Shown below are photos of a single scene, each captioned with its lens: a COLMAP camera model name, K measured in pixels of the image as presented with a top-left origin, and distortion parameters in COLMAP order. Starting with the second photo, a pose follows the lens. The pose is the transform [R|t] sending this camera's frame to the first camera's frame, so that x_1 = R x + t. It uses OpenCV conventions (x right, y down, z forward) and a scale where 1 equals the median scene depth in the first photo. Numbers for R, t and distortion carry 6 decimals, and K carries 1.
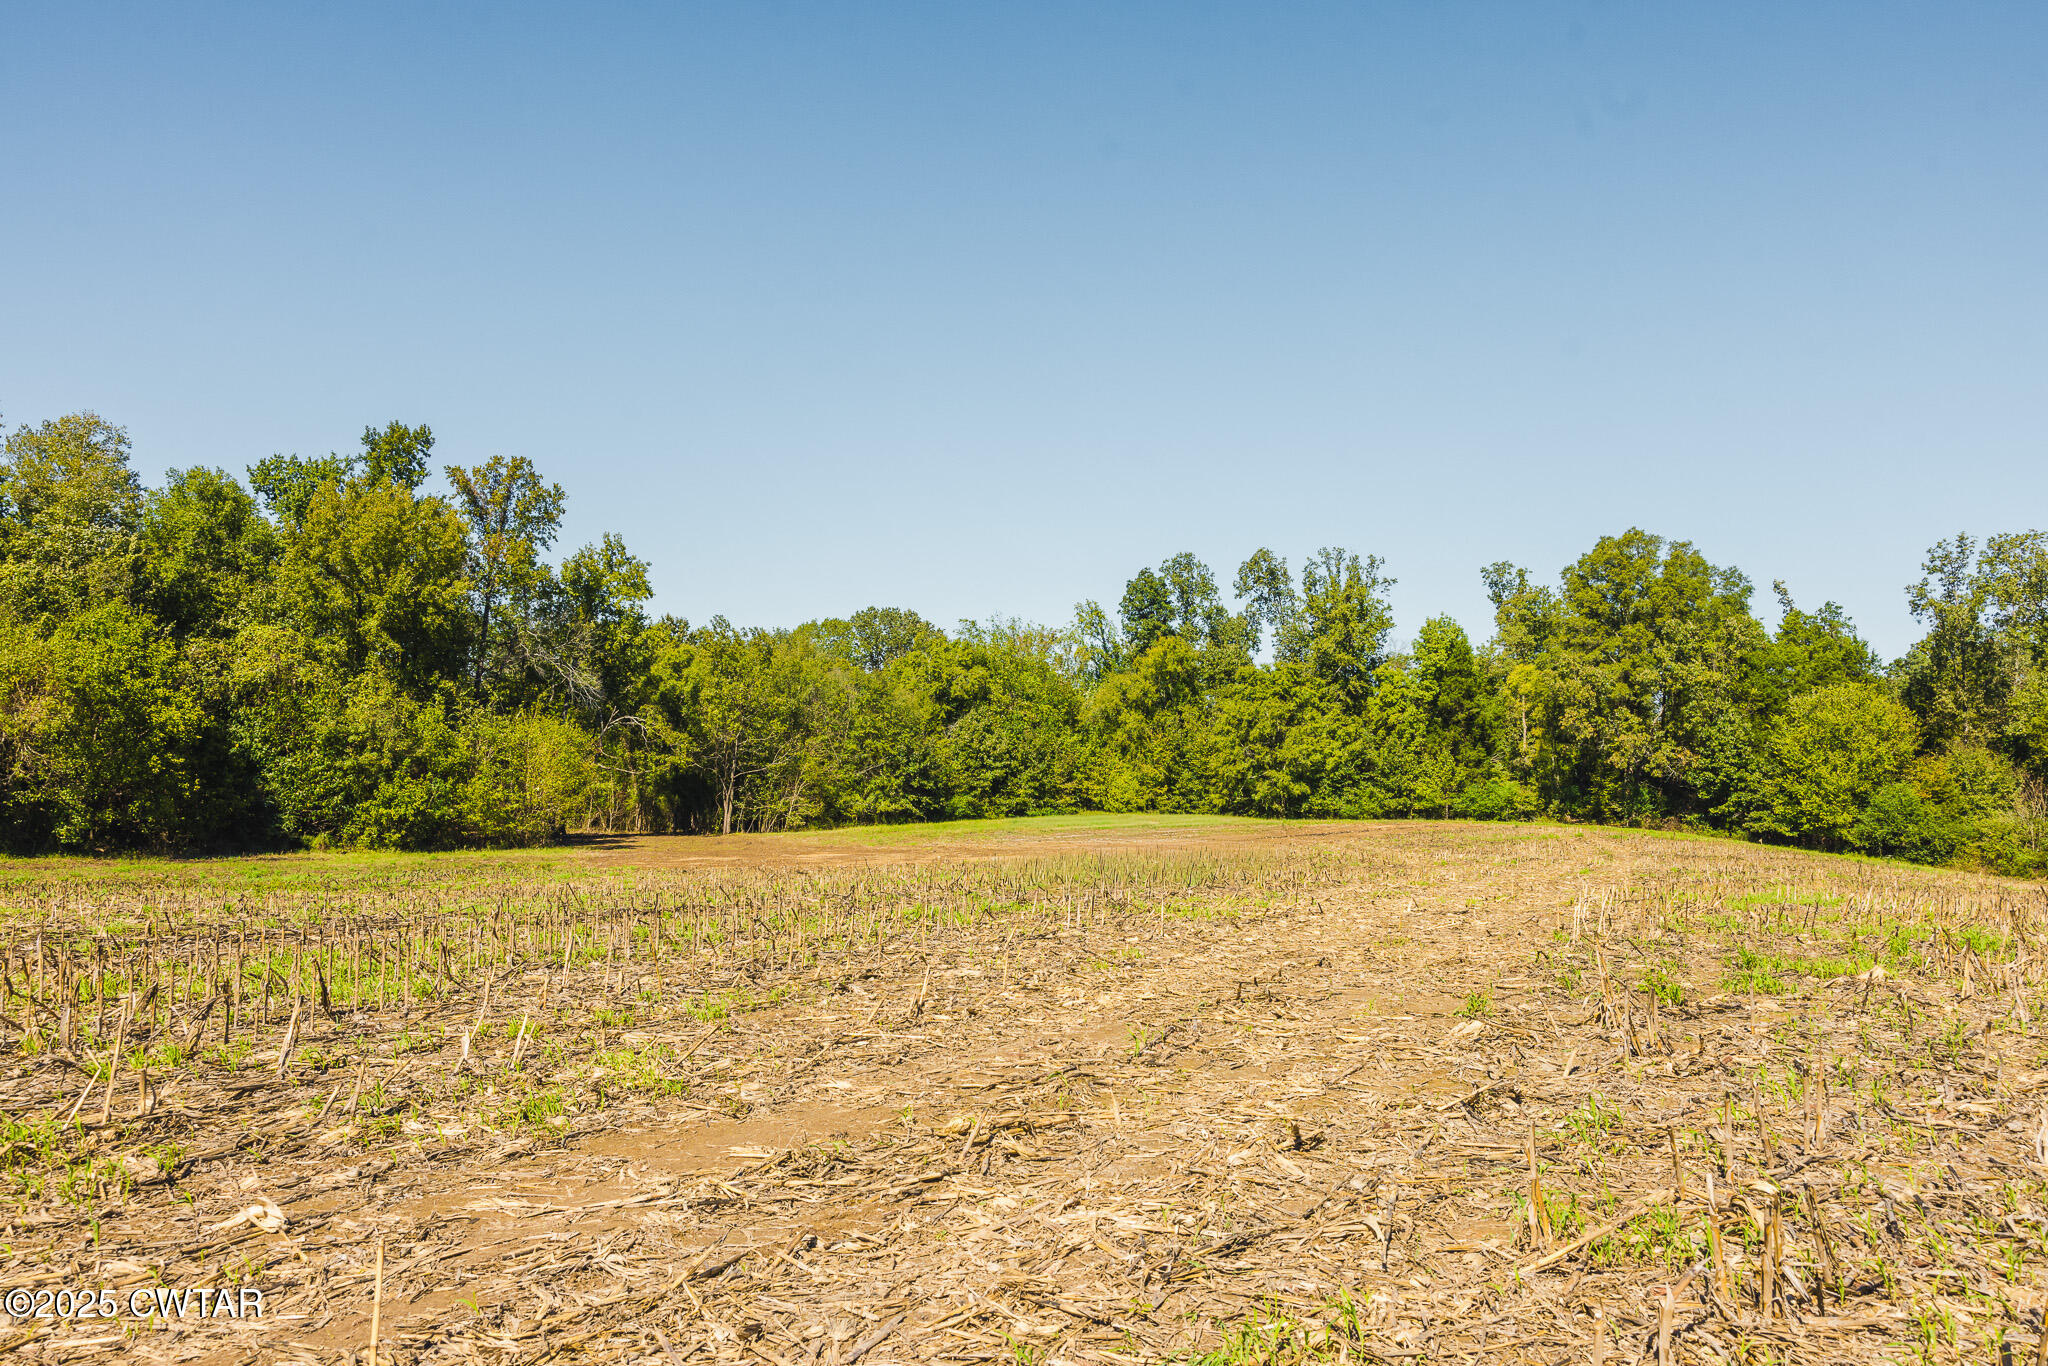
lens RADIAL K [[1614.2, 0, 1015.2], [0, 1614.2, 693.1], [0, 0, 1]] dist [0.016878, 0.010915]
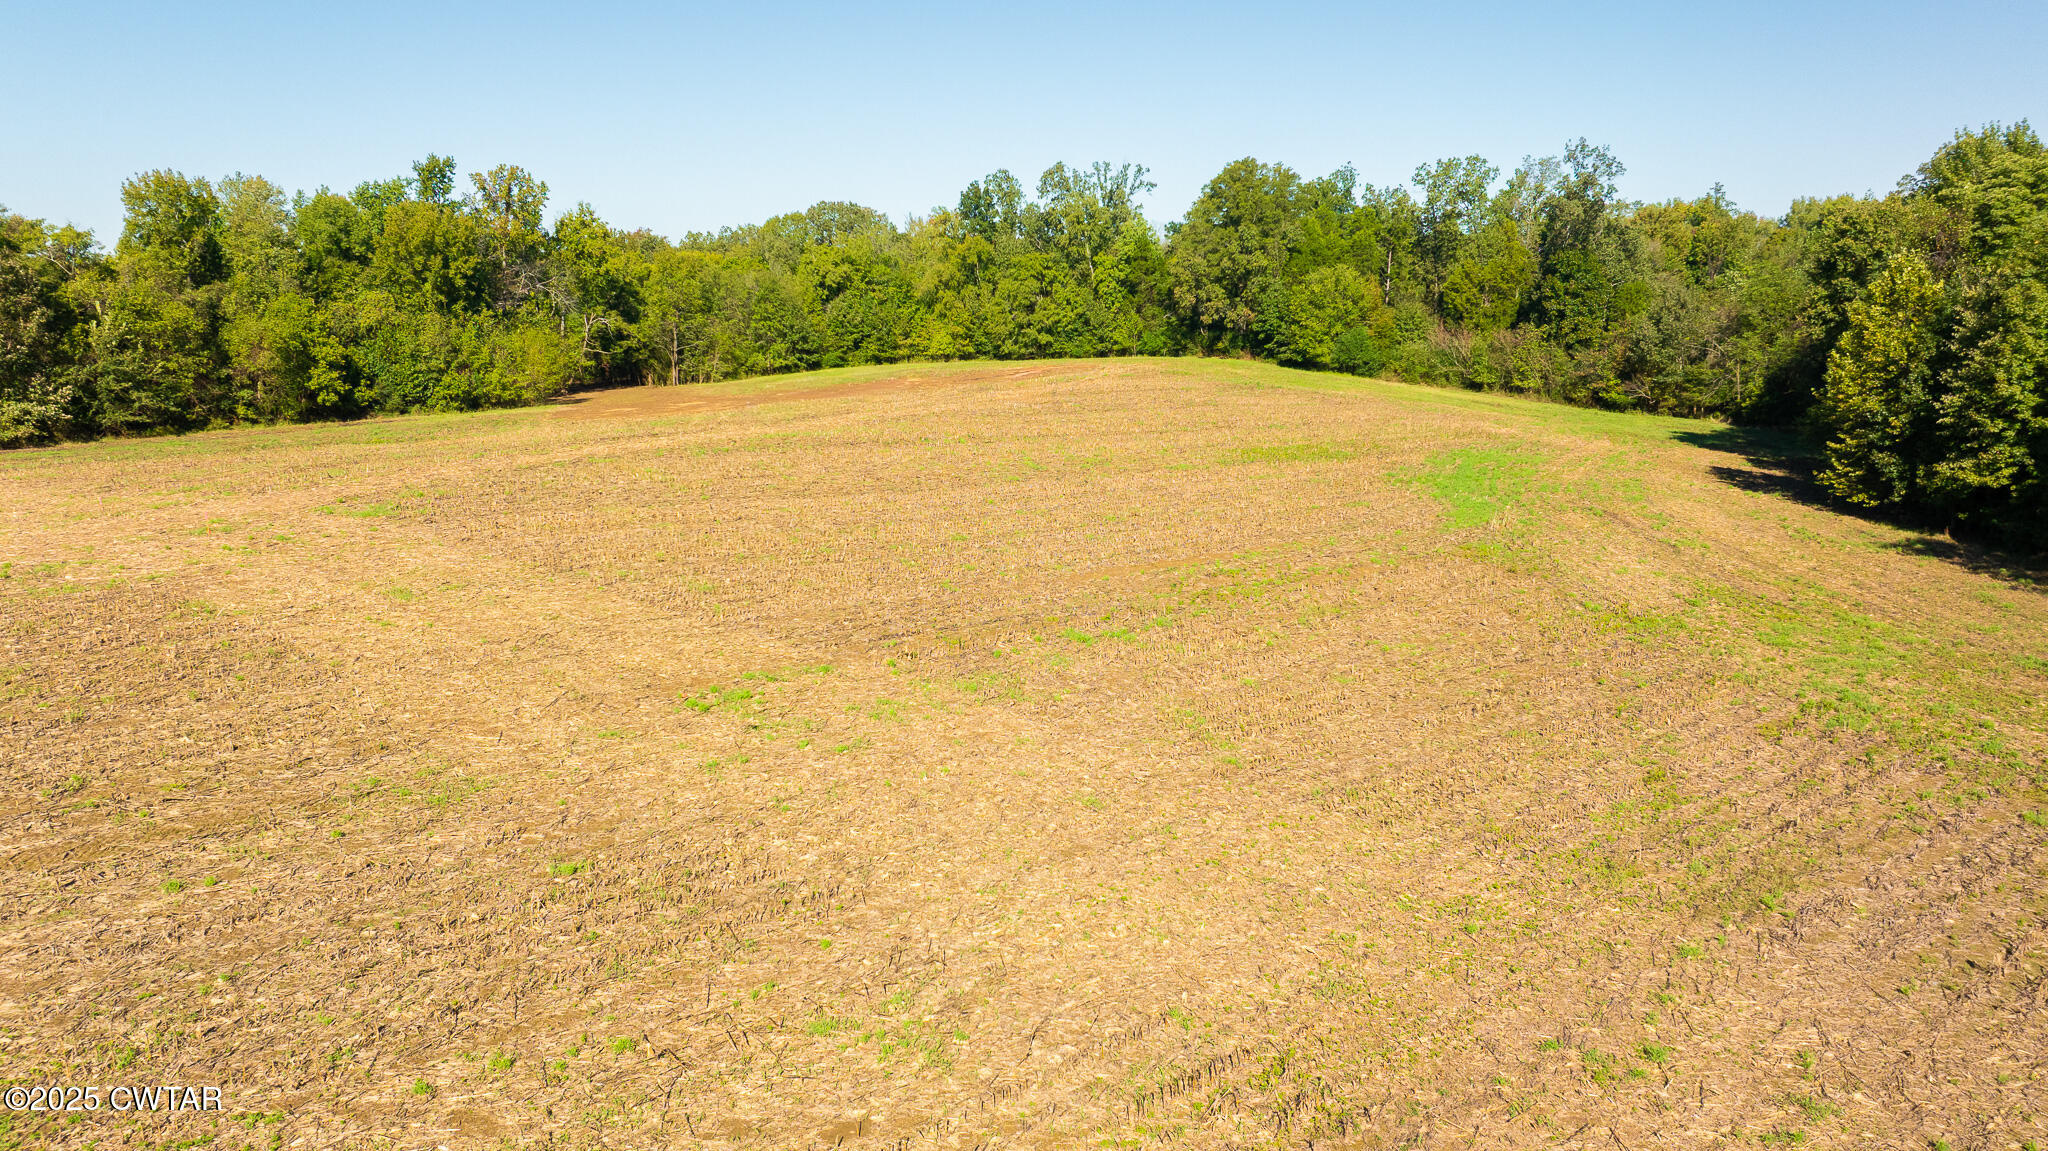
lens RADIAL K [[1460.4, 0, 1025.7], [0, 1460.4, 561.9], [0, 0, 1]] dist [-0.013581, 0.010141]
pose [[0.997413, -0.034613, -0.063006, 0.244983], [0.048474, 0.971051, 0.233903, -0.062929], [0.053086, -0.236352, 0.970216, -0.419084]]
